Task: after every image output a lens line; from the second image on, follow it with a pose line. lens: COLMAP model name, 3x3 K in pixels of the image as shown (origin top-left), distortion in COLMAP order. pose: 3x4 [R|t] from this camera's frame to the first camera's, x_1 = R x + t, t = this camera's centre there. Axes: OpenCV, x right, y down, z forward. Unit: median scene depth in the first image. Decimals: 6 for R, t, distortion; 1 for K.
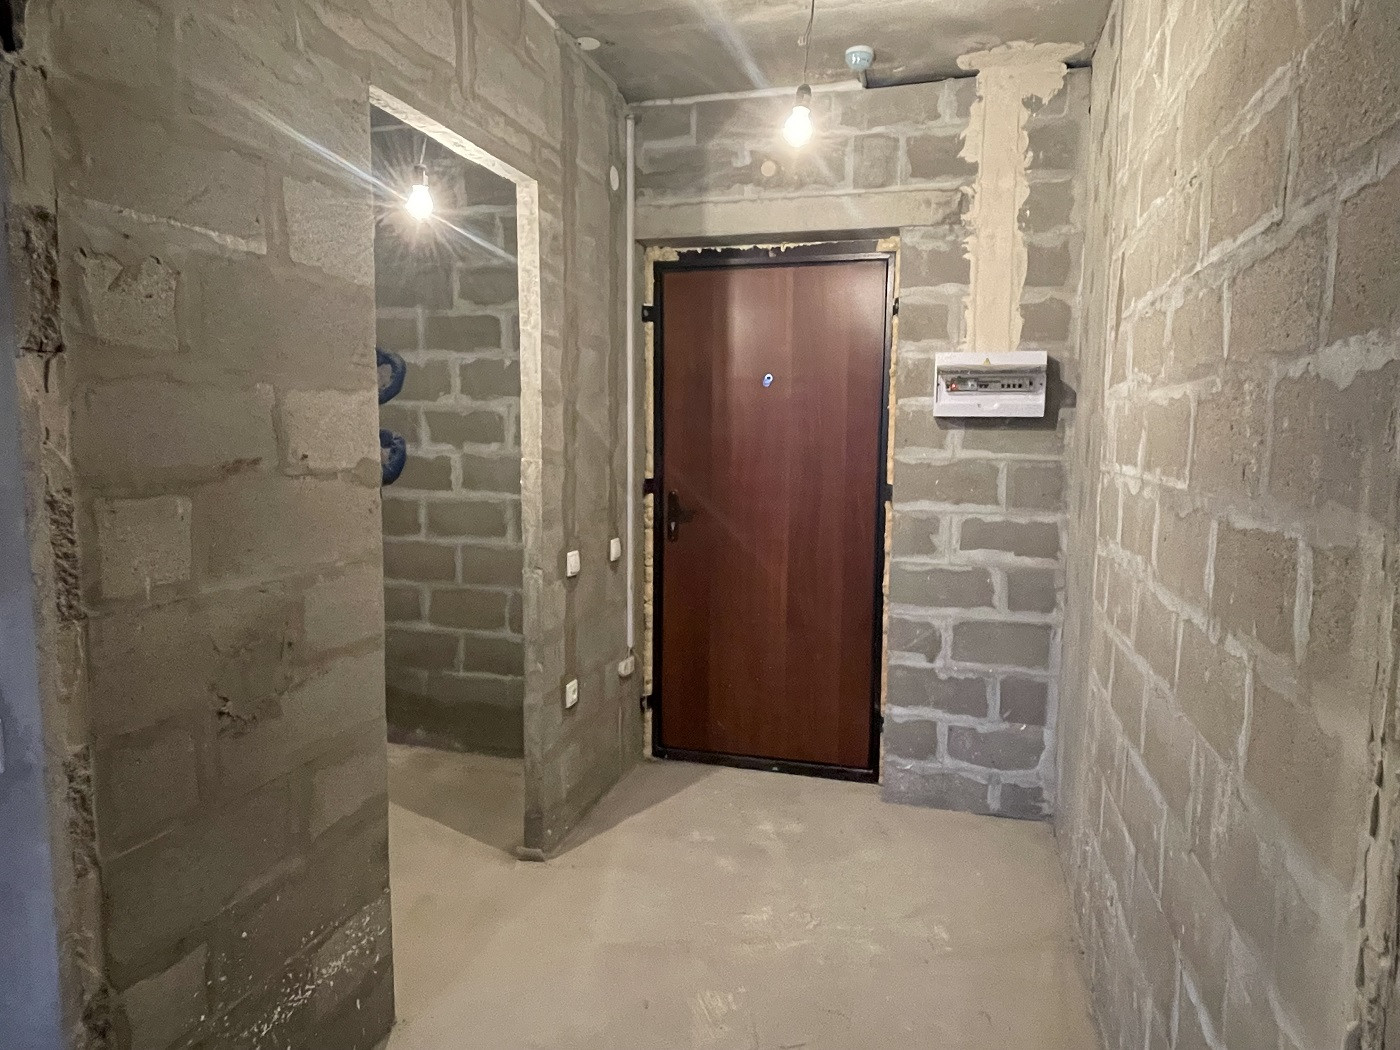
lens RADIAL K [[890.8, 0, 702.0], [0, 890.8, 525.3], [0, 0, 1]] dist [-0.018250, 0.004086]
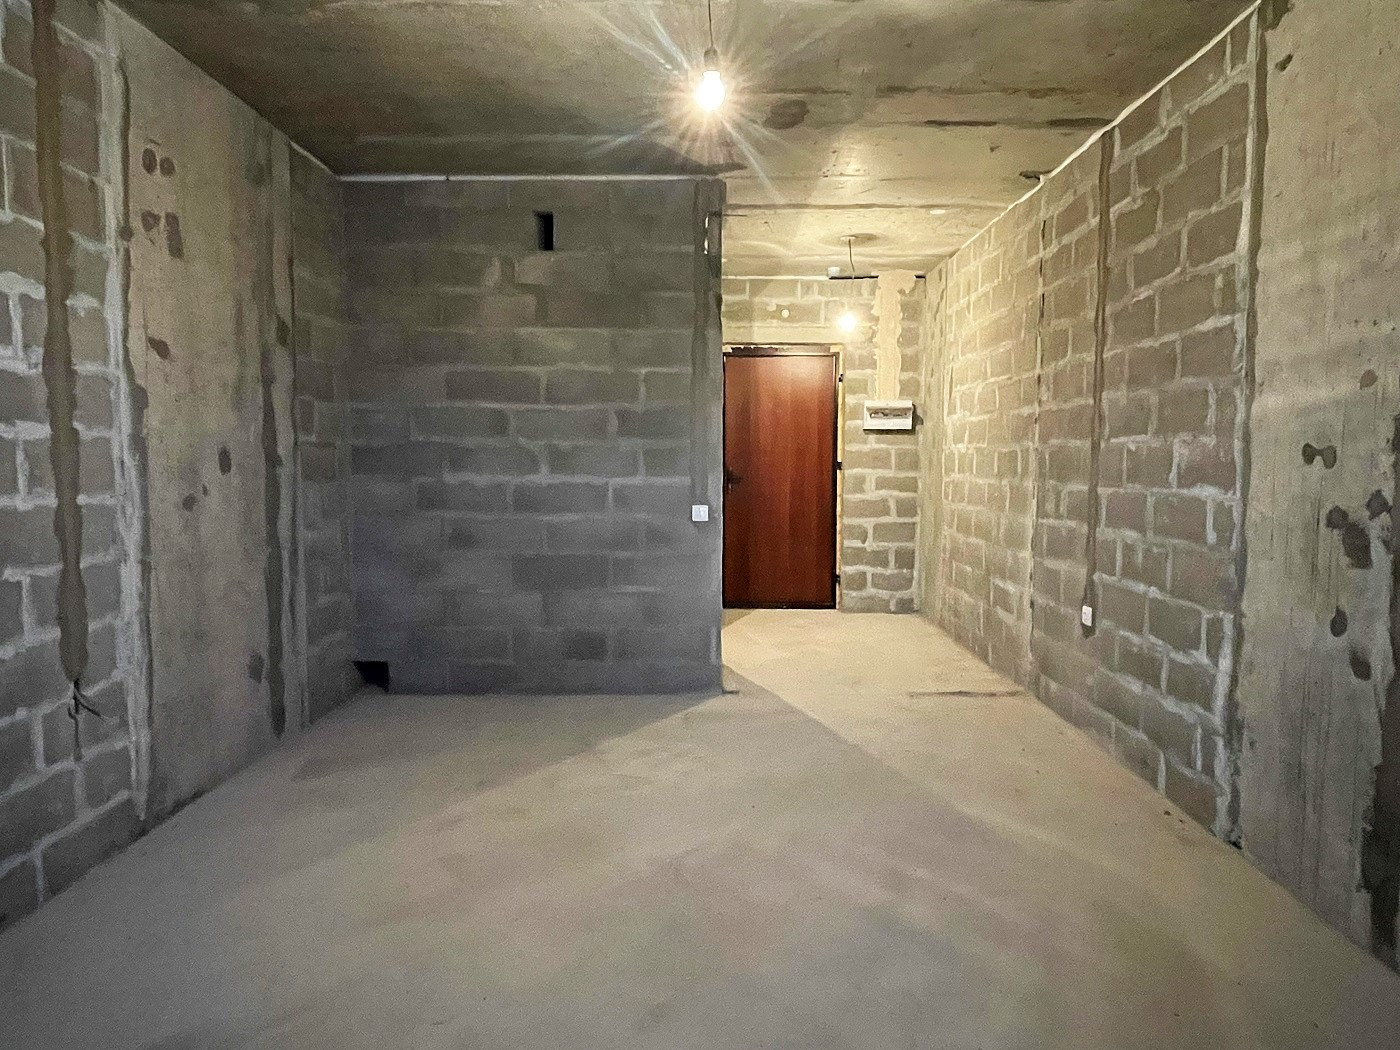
lens RADIAL K [[890.8, 0, 692.8], [0, 890.8, 529.8], [0, 0, 1]] dist [-0.018250, 0.004086]
pose [[0.965024, -0.028793, 0.260574, -0.721835], [0.035410, 0.999158, -0.020736, 0.155795], [-0.259757, 0.029237, 0.965231, -0.999341]]
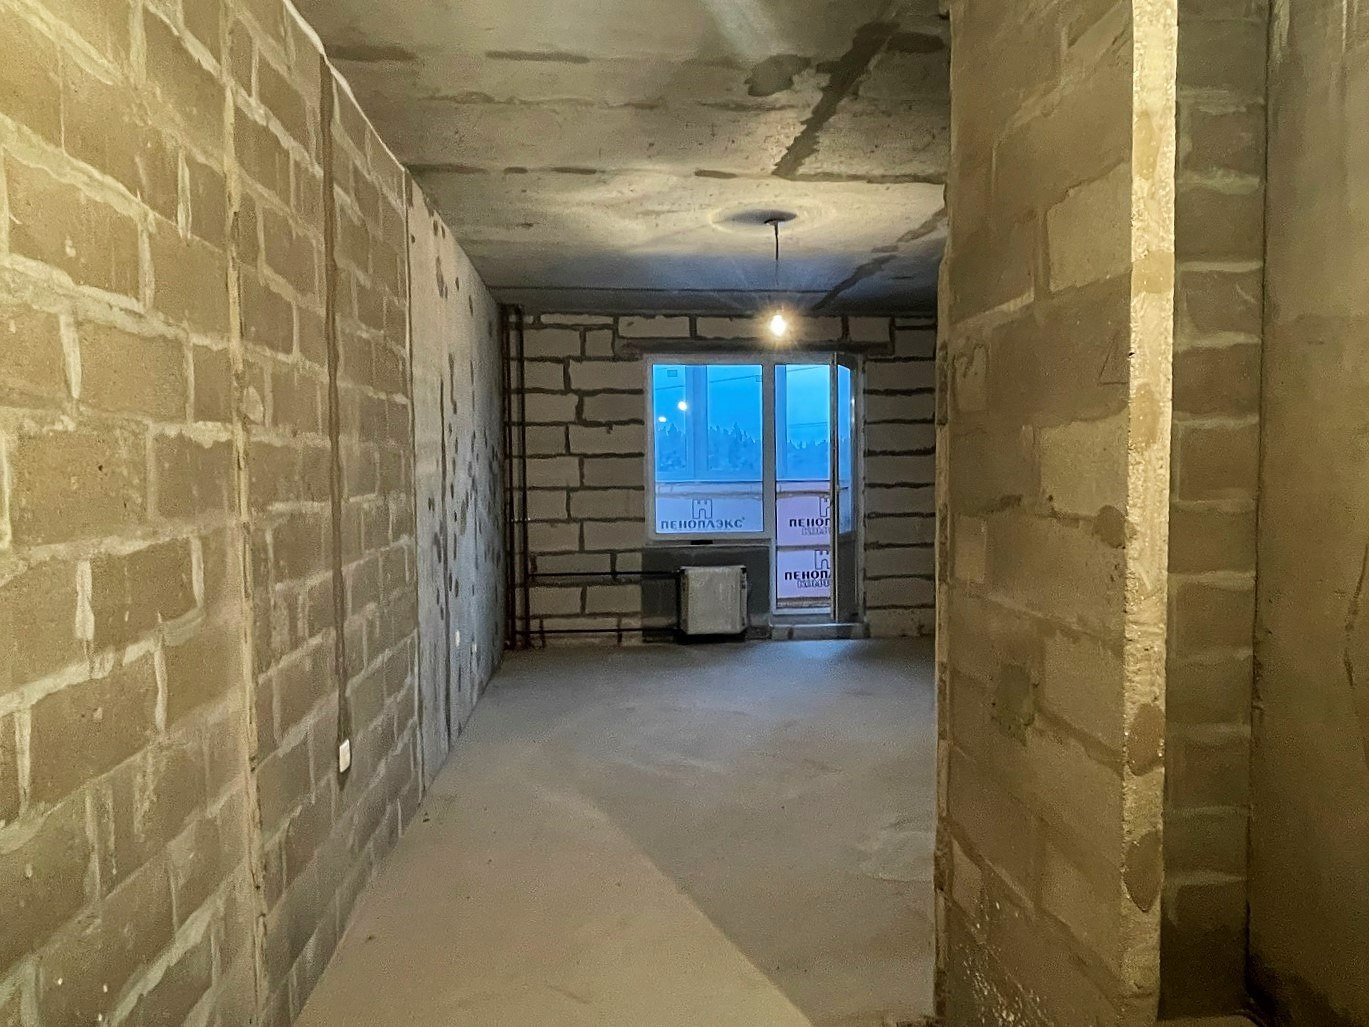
lens RADIAL K [[871.1, 0, 687.1], [0, 871.1, 512.5], [0, 0, 1]] dist [-0.018250, 0.004086]
pose [[-0.932200, 0.019277, -0.361429, 0.132982], [-0.037150, 0.988211, 0.148524, -0.101001], [0.360032, 0.151881, -0.920494, 0.940842]]
